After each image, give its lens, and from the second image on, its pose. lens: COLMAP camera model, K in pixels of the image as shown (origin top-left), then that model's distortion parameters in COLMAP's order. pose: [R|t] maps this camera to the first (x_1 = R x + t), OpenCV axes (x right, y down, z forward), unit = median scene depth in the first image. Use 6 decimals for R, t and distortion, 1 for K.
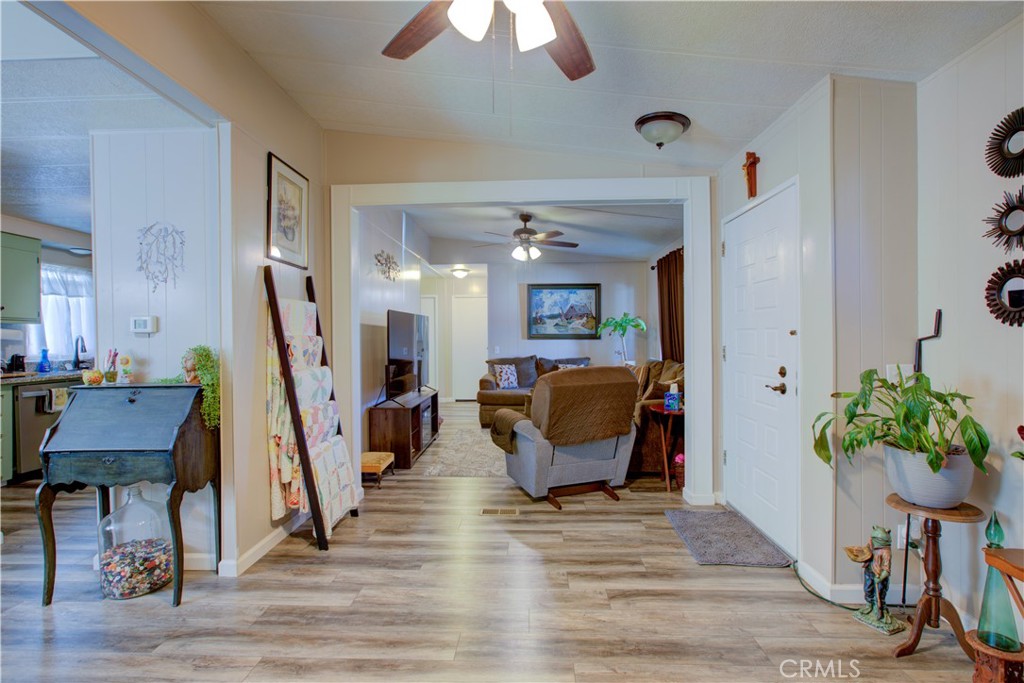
lens RADIAL K [[474.2, 0, 526.1], [0, 474.2, 340.7], [0, 0, 1]] dist [-0.012439, 0.003108]
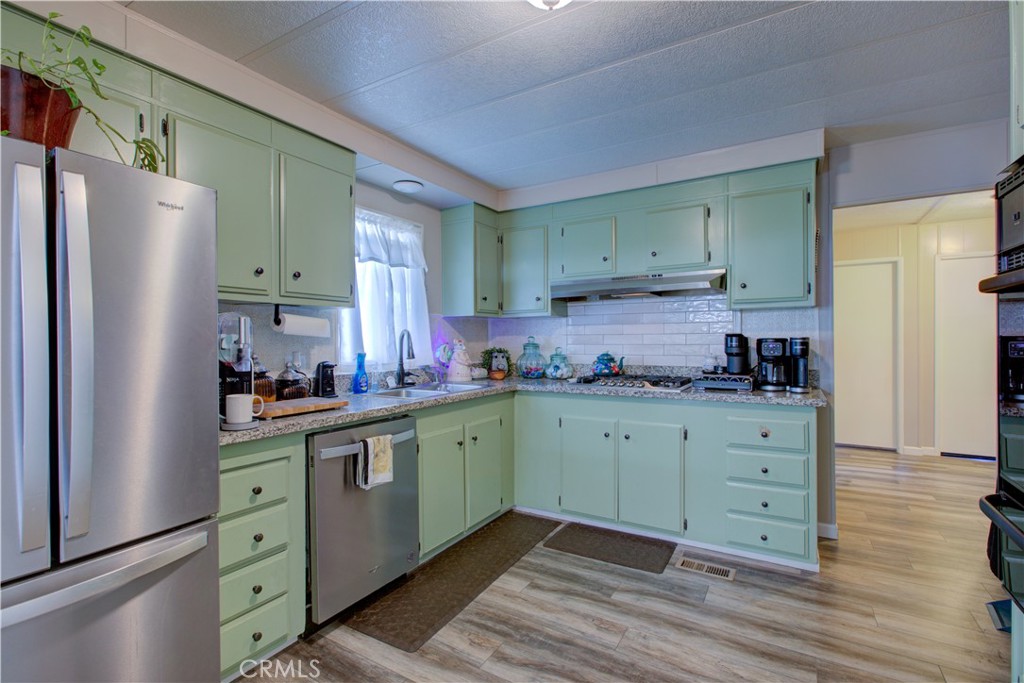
lens RADIAL K [[474.2, 0, 517.3], [0, 474.2, 340.2], [0, 0, 1]] dist [-0.012439, 0.003108]
pose [[0.879231, 0.003739, -0.476382, -0.562409], [-0.003550, 0.999993, 0.001296, 0.000784], [0.476383, 0.000552, 0.879238, 0.563678]]
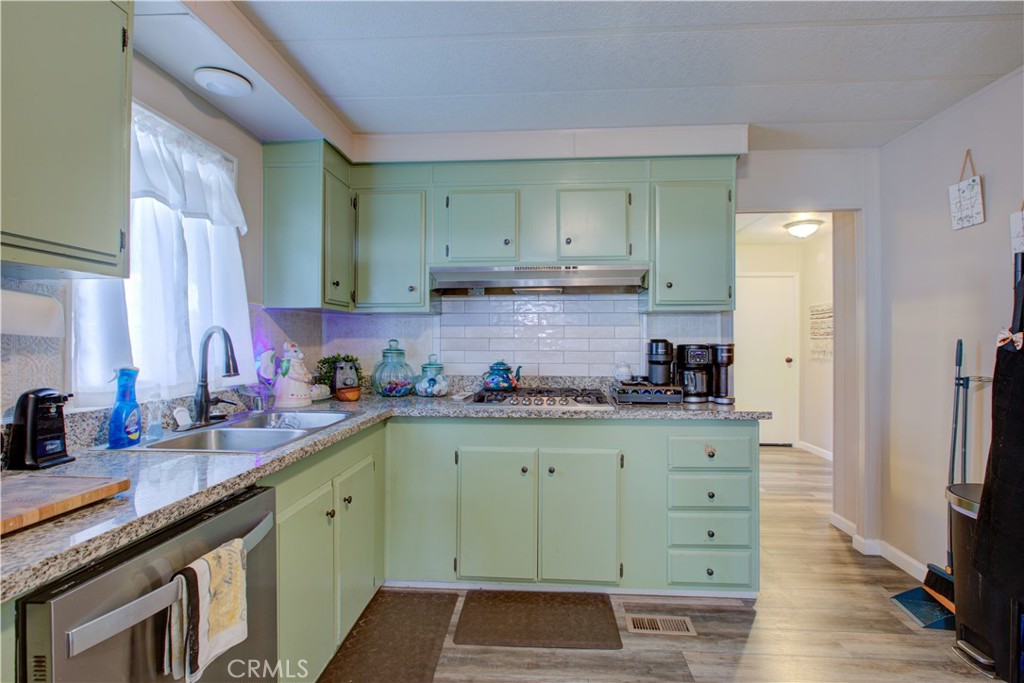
lens RADIAL K [[474.2, 0, 513.0], [0, 474.2, 338.6], [0, 0, 1]] dist [-0.012439, 0.003108]
pose [[0.999621, 0.010448, -0.025470, -0.750276], [-0.010778, 0.999859, -0.012879, 0.000354], [0.025332, 0.013149, 0.999593, 0.685805]]
